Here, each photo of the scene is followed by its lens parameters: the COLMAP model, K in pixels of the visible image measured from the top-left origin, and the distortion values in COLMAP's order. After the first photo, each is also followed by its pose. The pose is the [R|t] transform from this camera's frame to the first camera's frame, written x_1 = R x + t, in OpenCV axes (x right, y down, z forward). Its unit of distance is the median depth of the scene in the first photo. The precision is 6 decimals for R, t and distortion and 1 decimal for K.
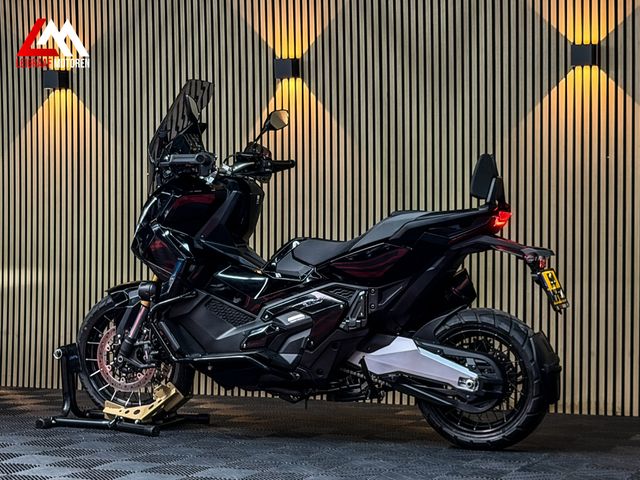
lens RADIAL K [[1403.0, 0, 334.0], [0, 1403.0, 243.4], [0, 0, 1]] dist [0.126337, 0.000000]
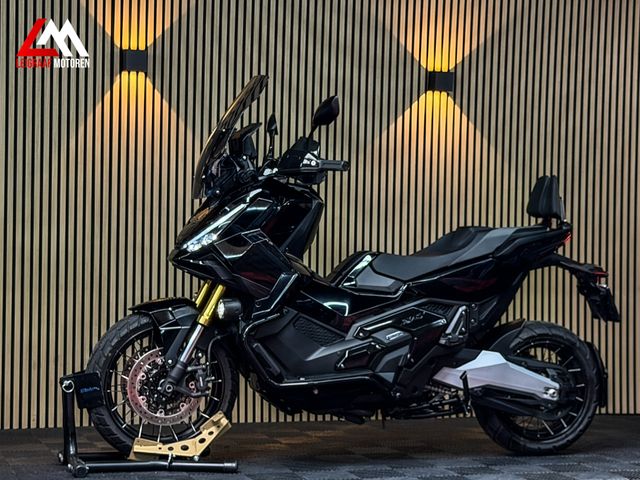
lens RADIAL K [[1403.0, 0, 329.2], [0, 1403.0, 240.0], [0, 0, 1]] dist [0.126337, 0.000000]
pose [[0.750024, 0.017687, 0.661174, -0.647772], [-0.014047, 0.999843, -0.010812, -0.000919], [-0.661261, -0.001178, 0.750155, 0.283442]]
